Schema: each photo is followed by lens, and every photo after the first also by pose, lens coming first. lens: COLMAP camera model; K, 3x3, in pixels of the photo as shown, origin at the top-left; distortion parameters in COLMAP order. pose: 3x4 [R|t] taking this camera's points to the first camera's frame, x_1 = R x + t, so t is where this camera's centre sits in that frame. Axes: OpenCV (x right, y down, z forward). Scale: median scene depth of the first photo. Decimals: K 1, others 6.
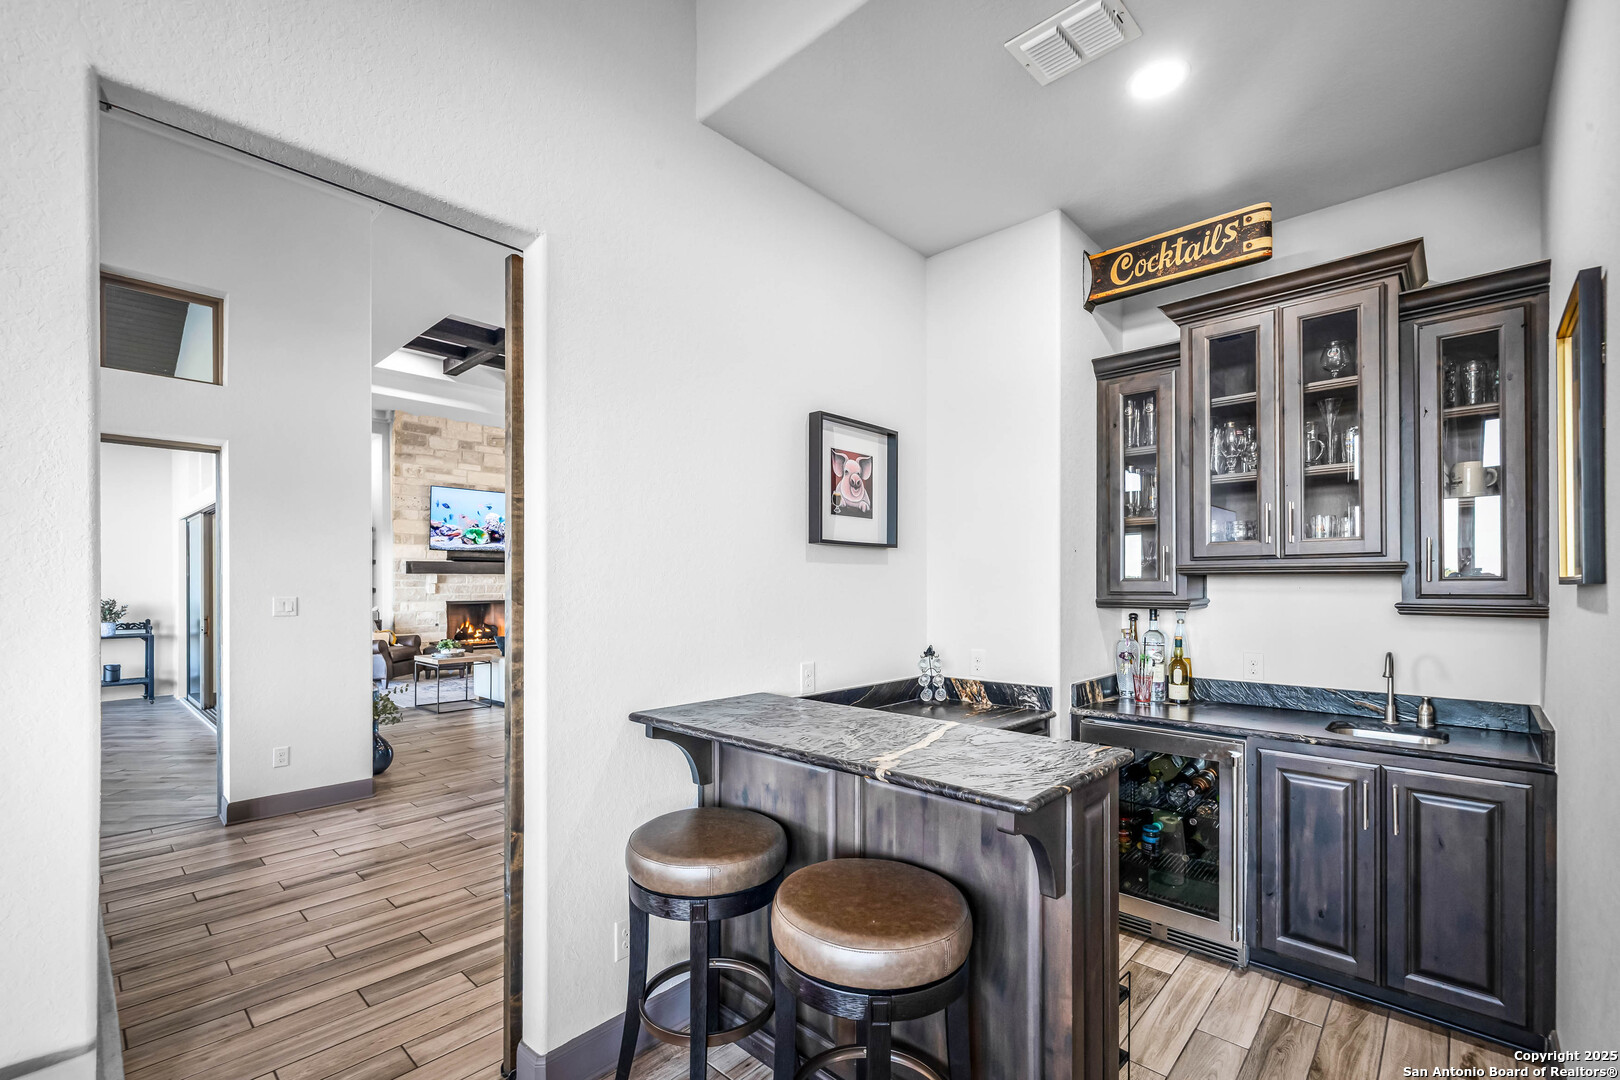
lens RADIAL K [[701.1, 0, 797.9], [0, 701.1, 581.0], [0, 0, 1]] dist [0.003421, 0.000210]
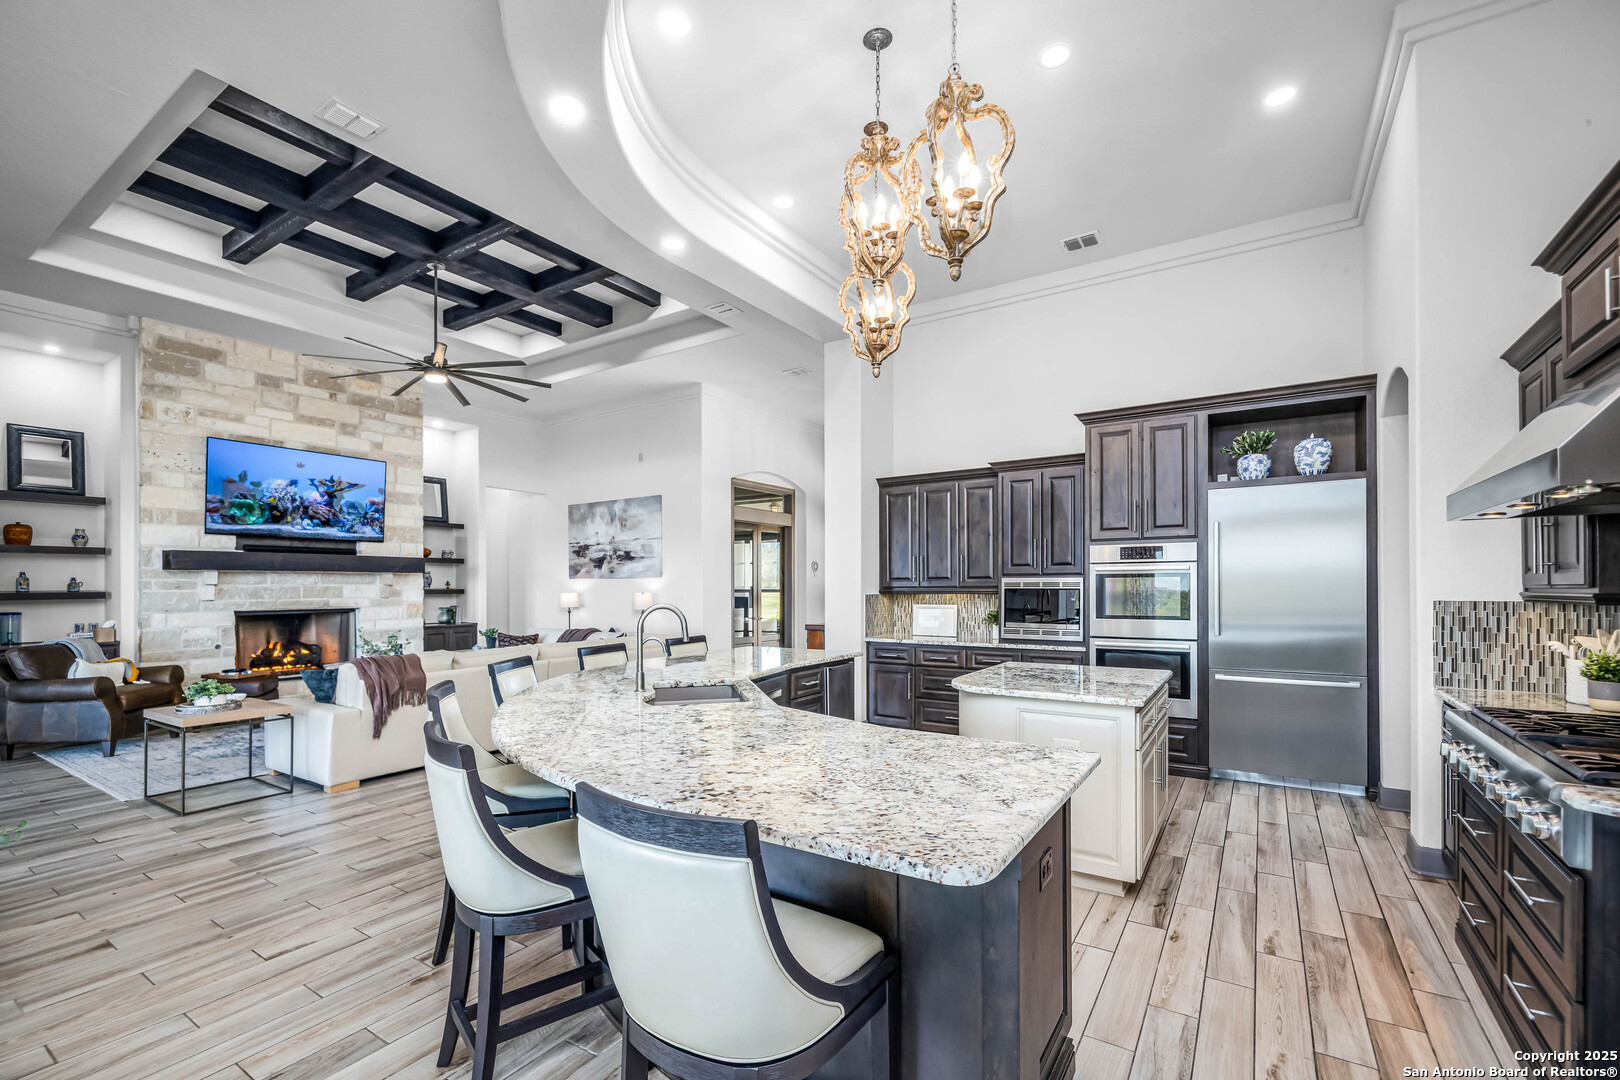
lens RADIAL K [[701.1, 0, 803.0], [0, 701.1, 579.8], [0, 0, 1]] dist [0.003421, 0.000210]
pose [[0.985280, -0.000407, 0.170946, -0.083300], [0.000844, 0.999997, -0.002485, 0.001036], [-0.170945, 0.002593, 0.985277, 0.252551]]
